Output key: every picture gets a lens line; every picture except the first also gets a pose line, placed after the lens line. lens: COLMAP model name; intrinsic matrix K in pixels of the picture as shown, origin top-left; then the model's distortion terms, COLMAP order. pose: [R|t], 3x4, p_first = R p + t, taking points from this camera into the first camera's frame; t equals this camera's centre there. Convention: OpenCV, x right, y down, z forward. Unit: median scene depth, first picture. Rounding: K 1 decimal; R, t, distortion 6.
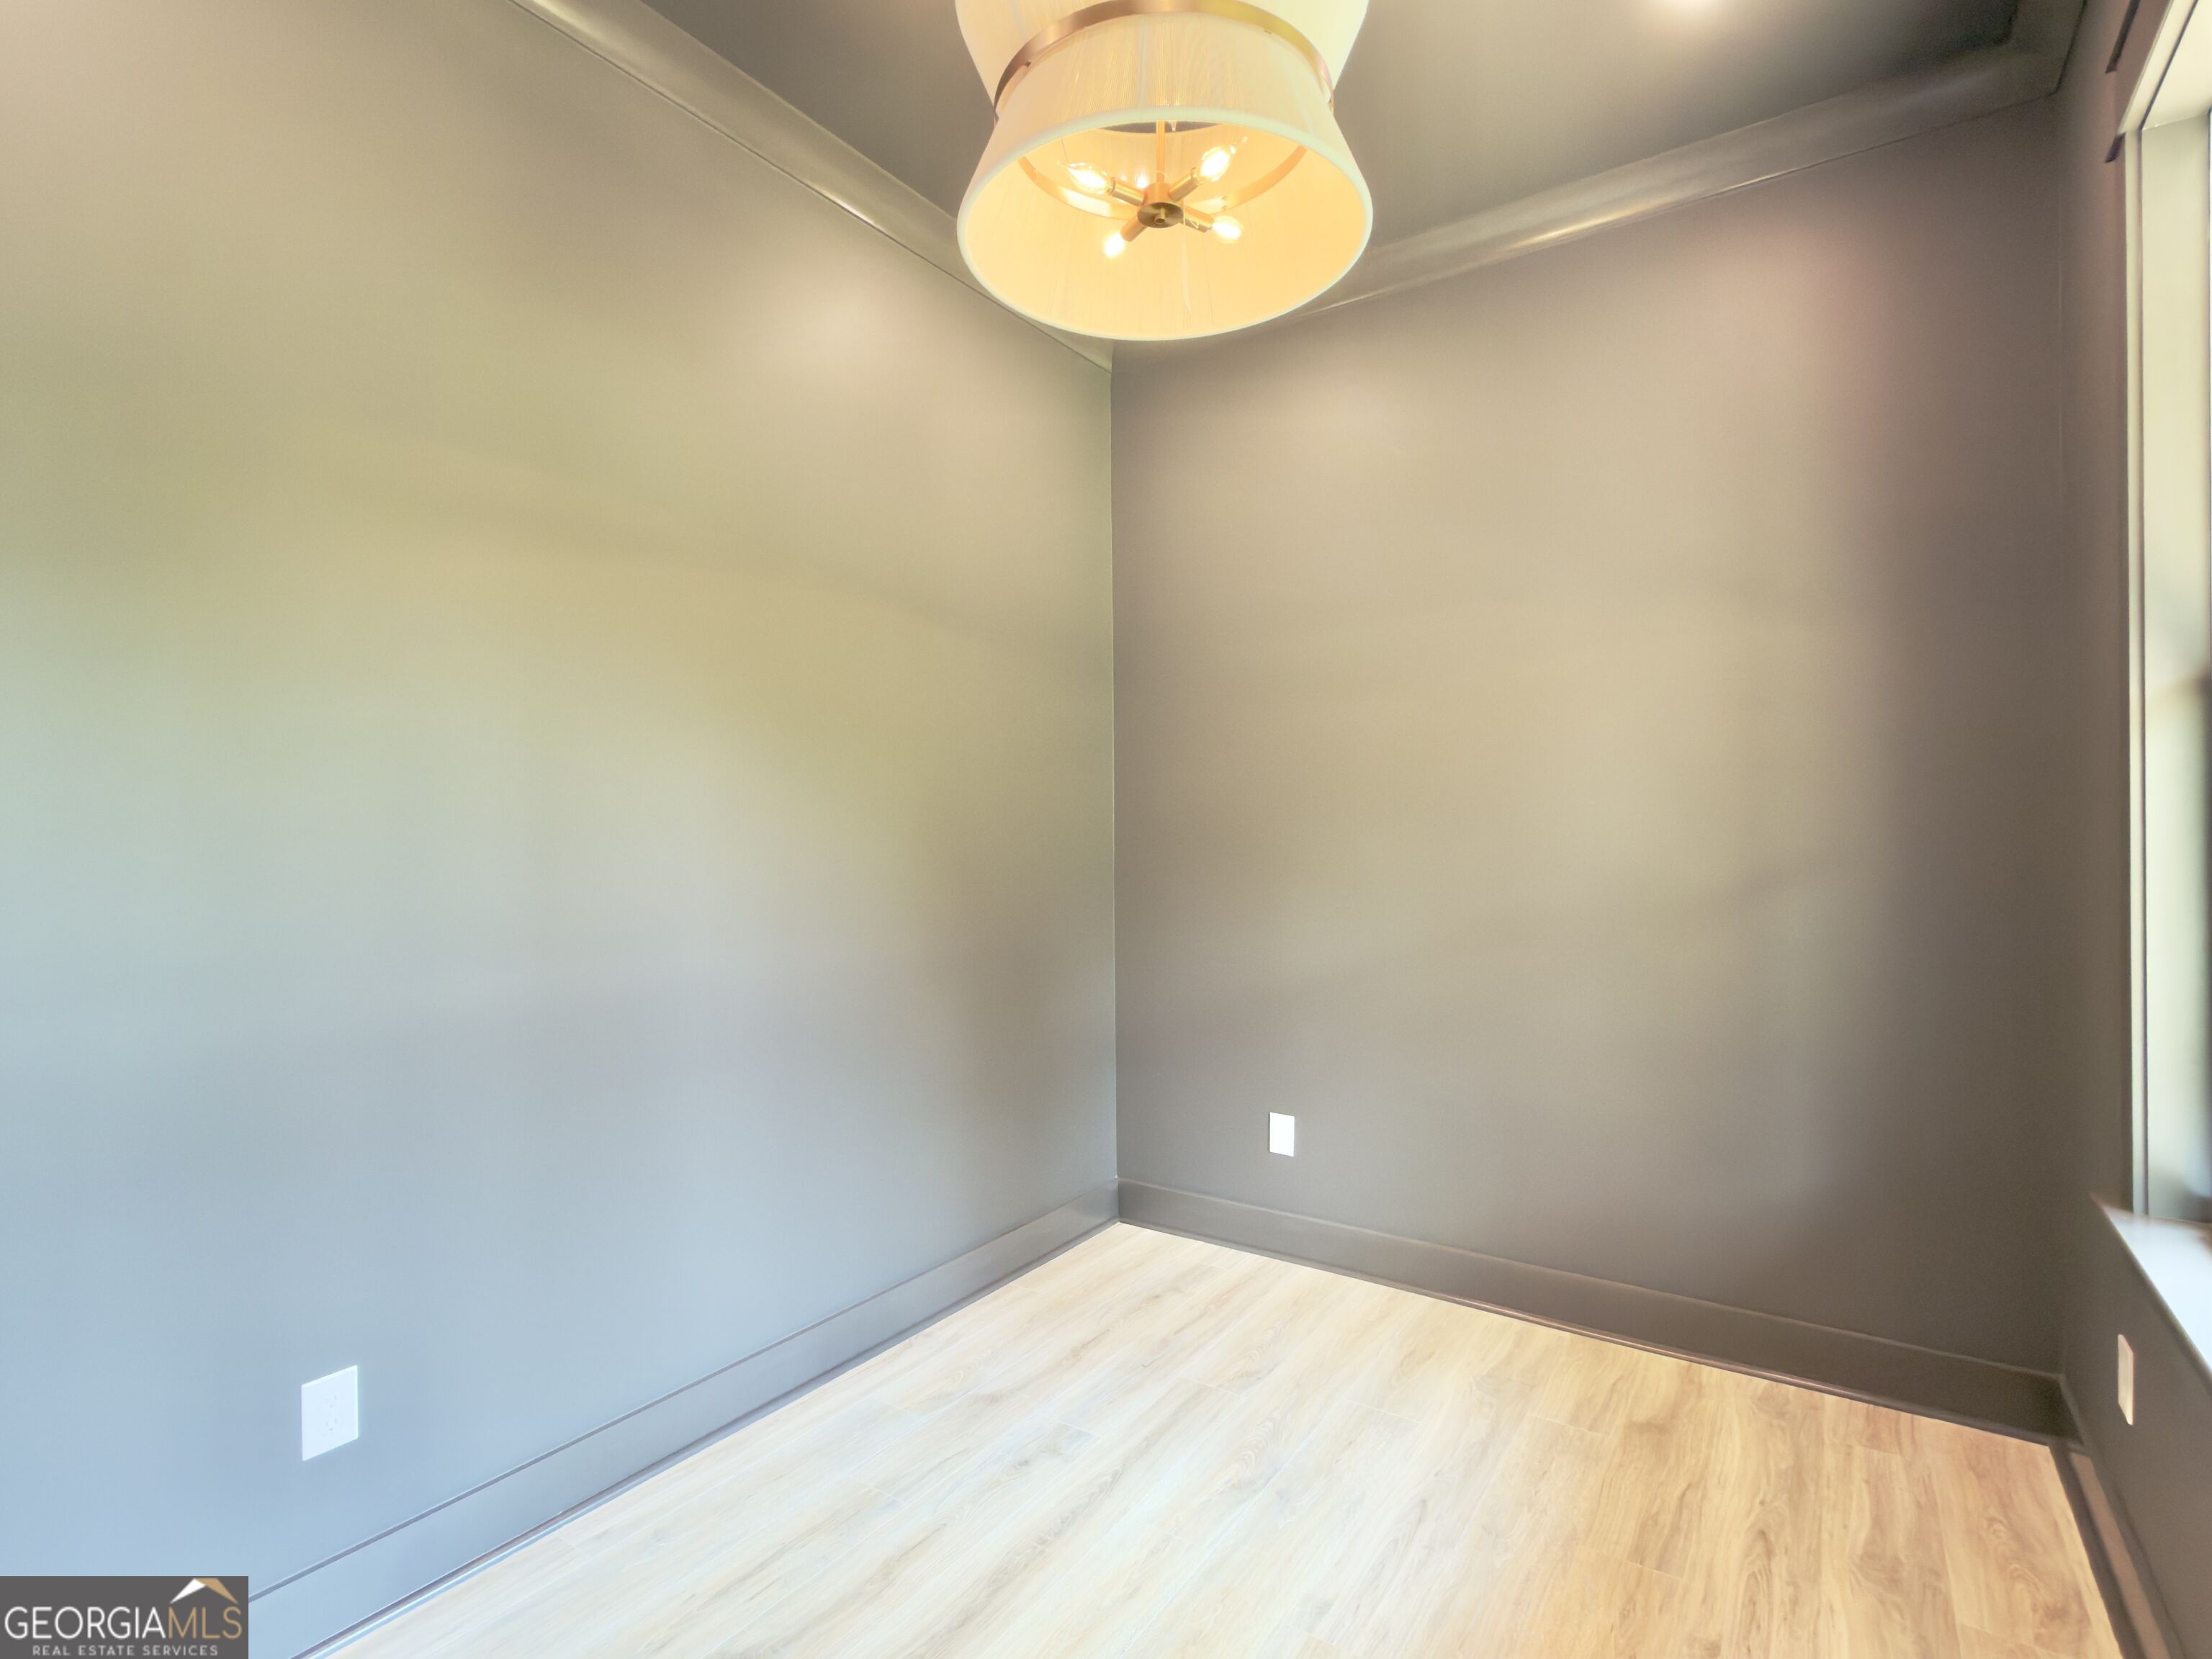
lens RADIAL K [[1068.5, 0, 1103.7], [0, 1068.5, 830.7], [0, 0, 1]] dist [-0.000633, -0.000921]
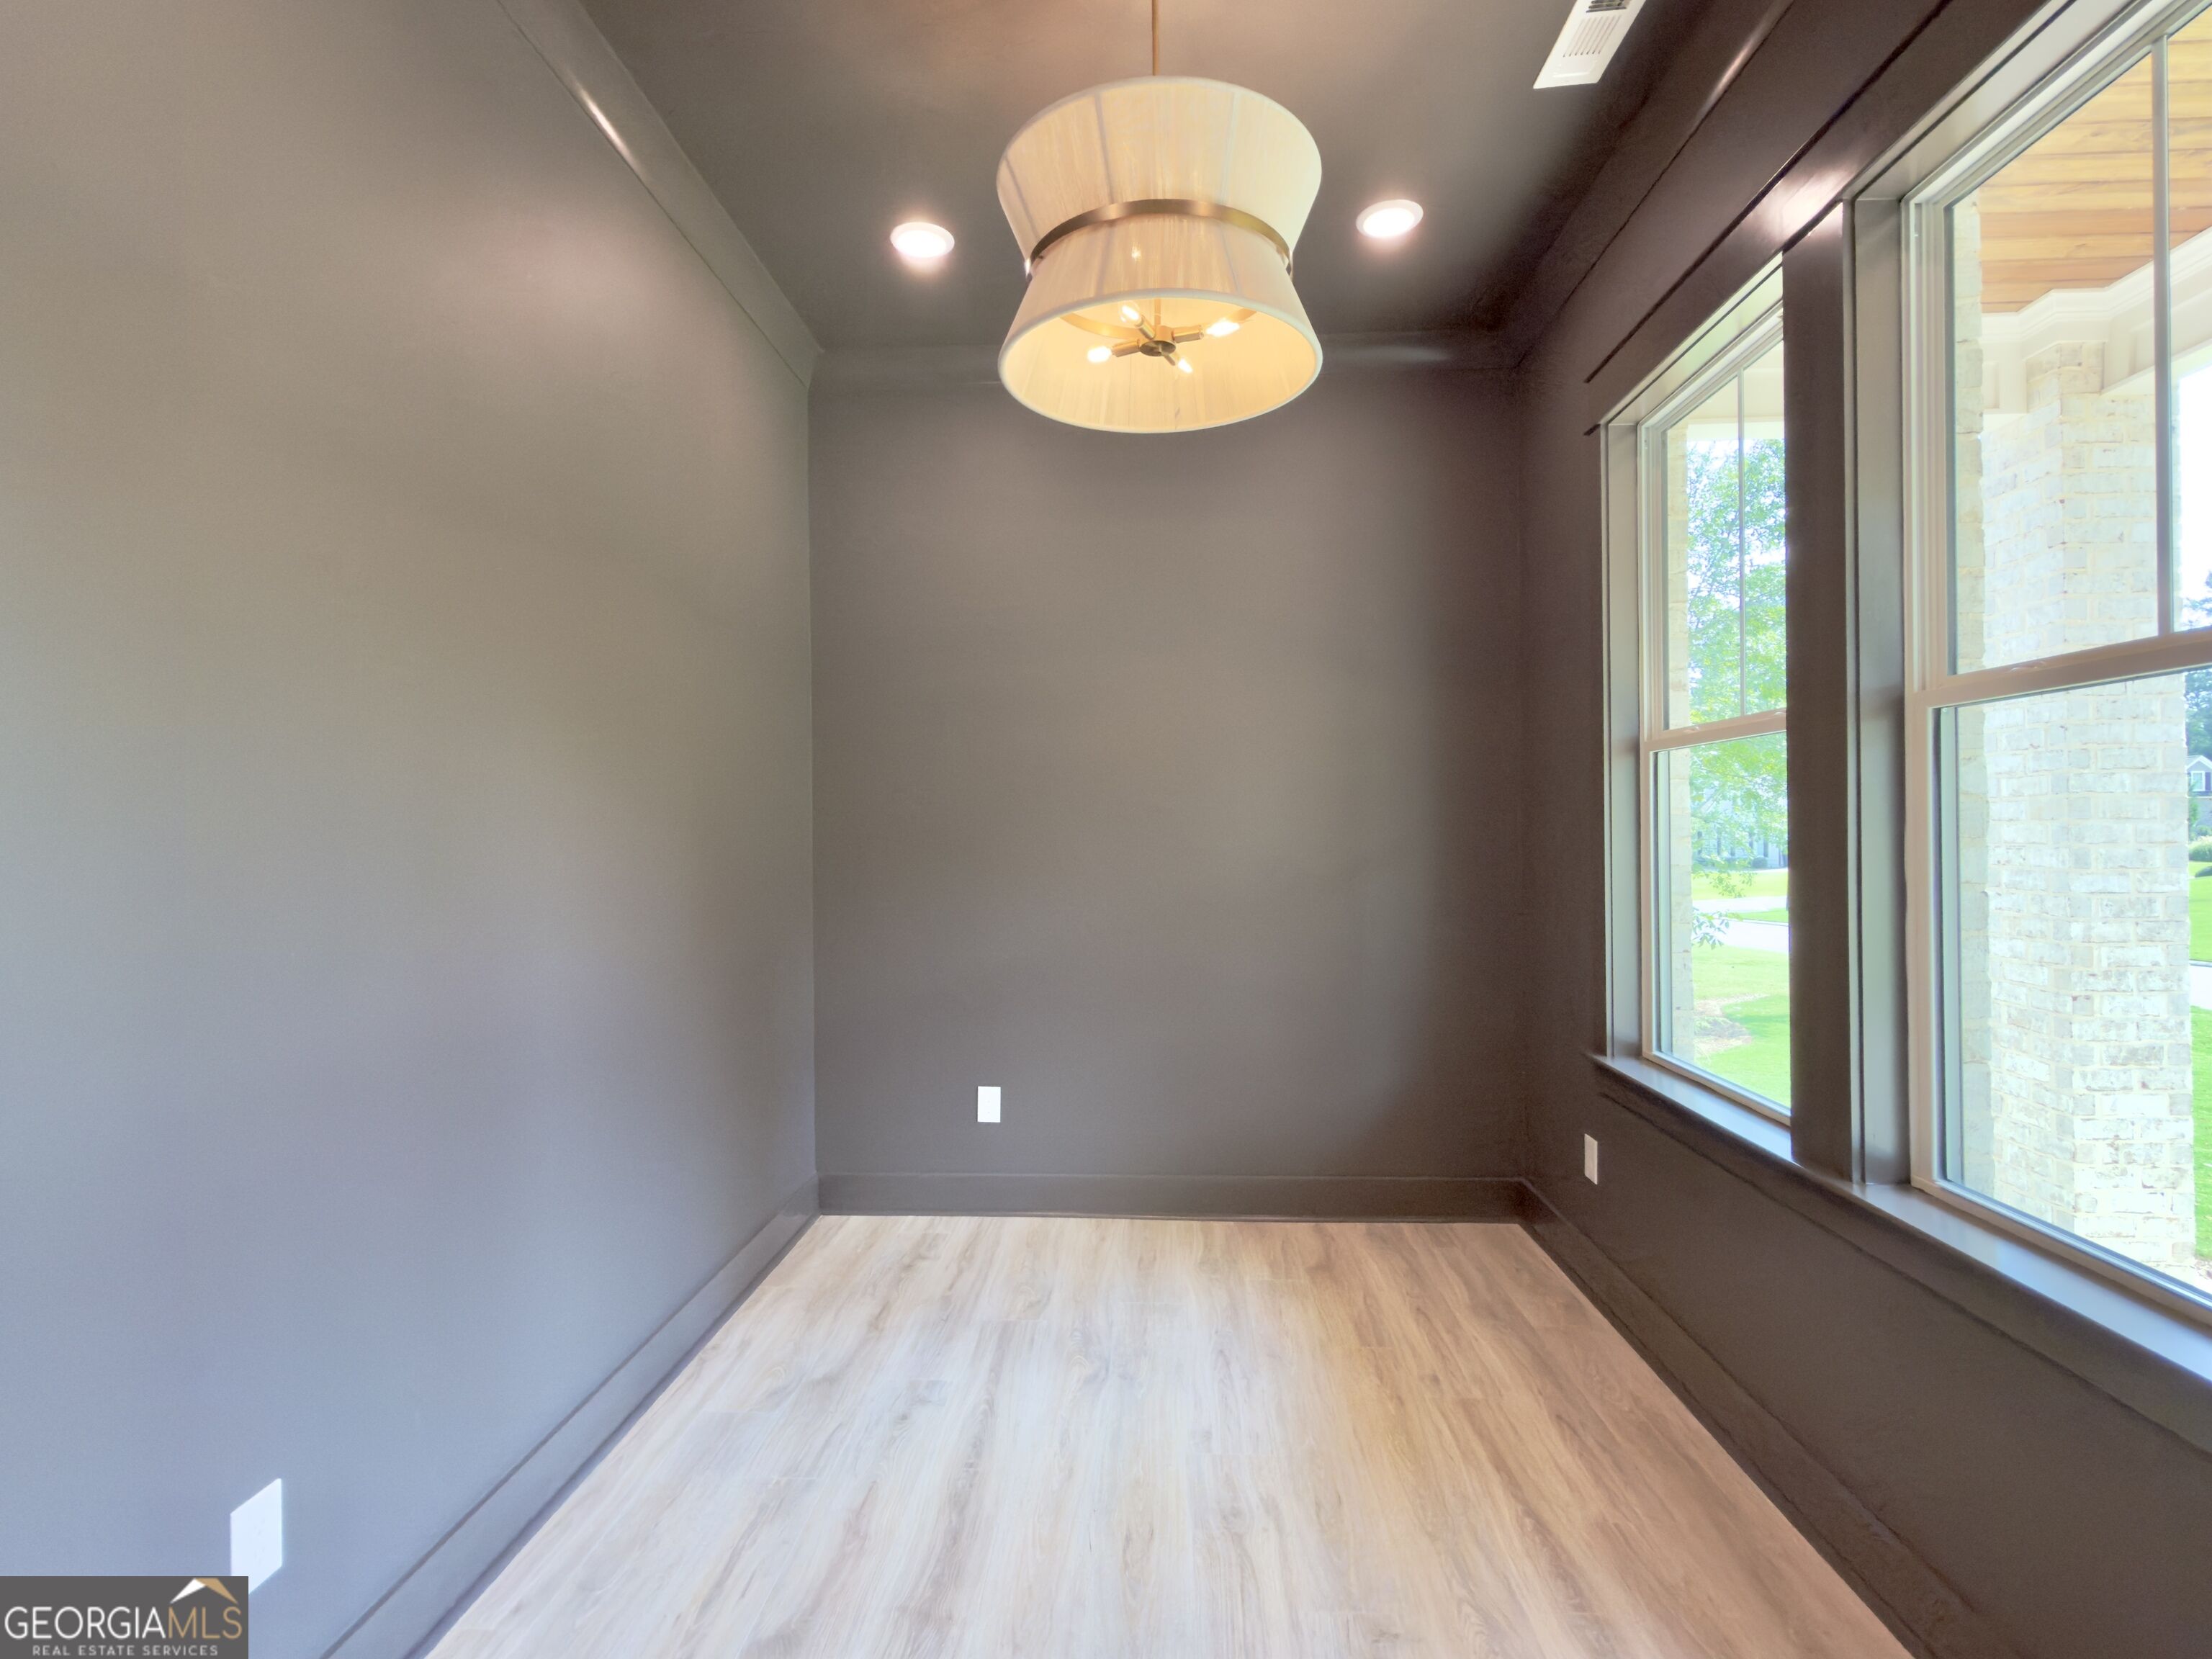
lens RADIAL K [[1068.5, 0, 1103.7], [0, 1068.5, 830.7], [0, 0, 1]] dist [-0.000633, -0.000921]
pose [[0.854255, 0.001422, 0.519852, -0.450577], [0.000785, 0.999992, -0.004027, 0.001105], [-0.519853, 0.003848, 0.854247, -0.032872]]
